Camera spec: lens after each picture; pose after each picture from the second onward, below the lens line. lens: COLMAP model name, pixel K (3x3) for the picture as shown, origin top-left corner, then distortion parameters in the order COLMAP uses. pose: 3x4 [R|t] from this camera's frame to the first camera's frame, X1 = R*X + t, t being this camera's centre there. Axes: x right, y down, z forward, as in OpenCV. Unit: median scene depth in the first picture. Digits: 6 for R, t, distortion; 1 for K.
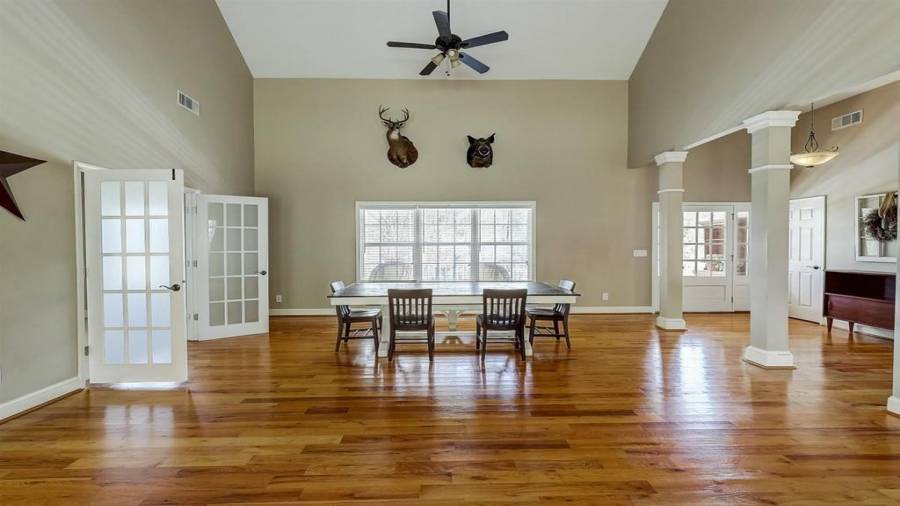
lens RADIAL K [[402.7, 0, 448.6], [0, 402.7, 252.5], [0, 0, 1]] dist [-0.000189, -0.000212]
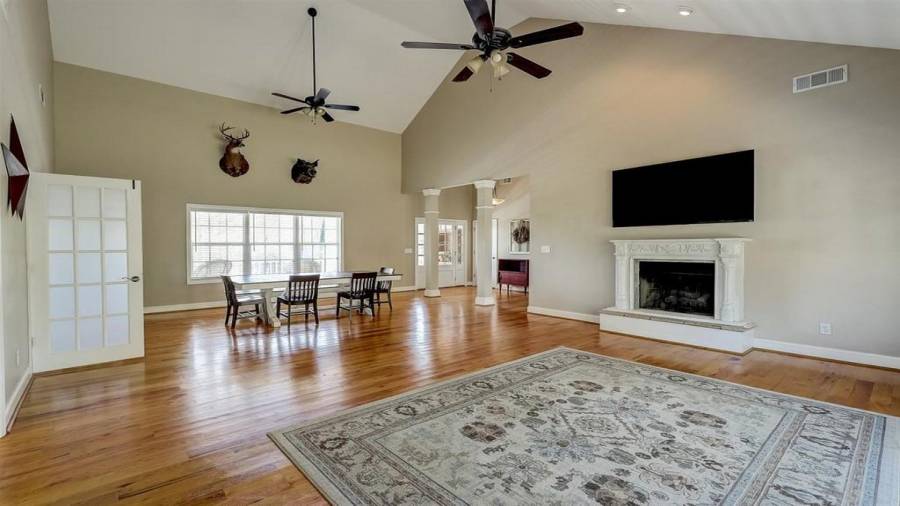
lens RADIAL K [[402.7, 0, 448.6], [0, 402.7, 252.5], [0, 0, 1]] dist [-0.000189, -0.000212]
pose [[0.776403, -0.008257, 0.630183, -0.391684], [0.009040, 0.999957, 0.001964, 0.007679], [-0.630172, 0.004172, 0.776444, -0.287167]]
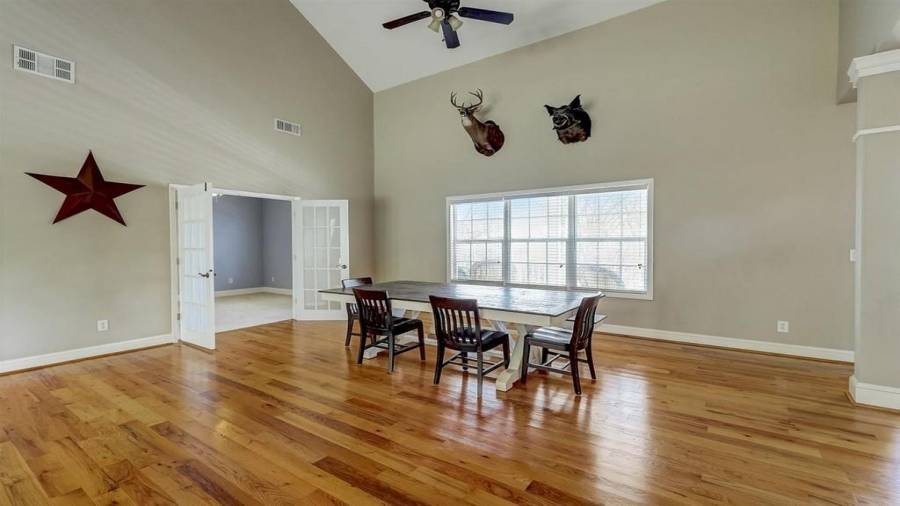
lens RADIAL K [[402.7, 0, 448.6], [0, 402.7, 252.5], [0, 0, 1]] dist [-0.000189, -0.000212]
pose [[0.798024, 0.012280, -0.602501, 0.388542], [-0.008654, 0.999923, 0.008917, -0.001745], [0.602564, -0.001902, 0.798068, 0.243172]]
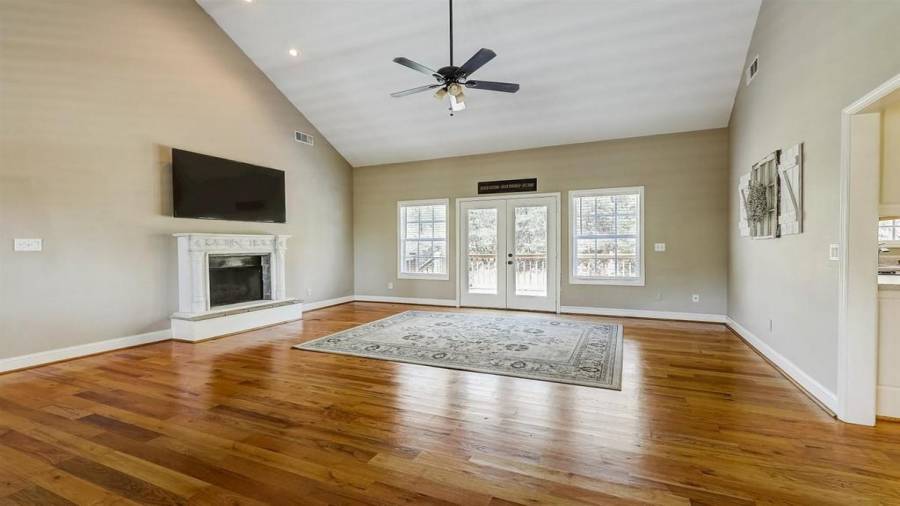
lens RADIAL K [[402.7, 0, 448.6], [0, 402.7, 252.5], [0, 0, 1]] dist [-0.000189, -0.000212]
pose [[-0.899192, 0.001652, 0.437551, -0.305729], [0.015483, 0.999487, 0.028044, 0.008006], [-0.437280, 0.031992, -0.898756, 0.656174]]
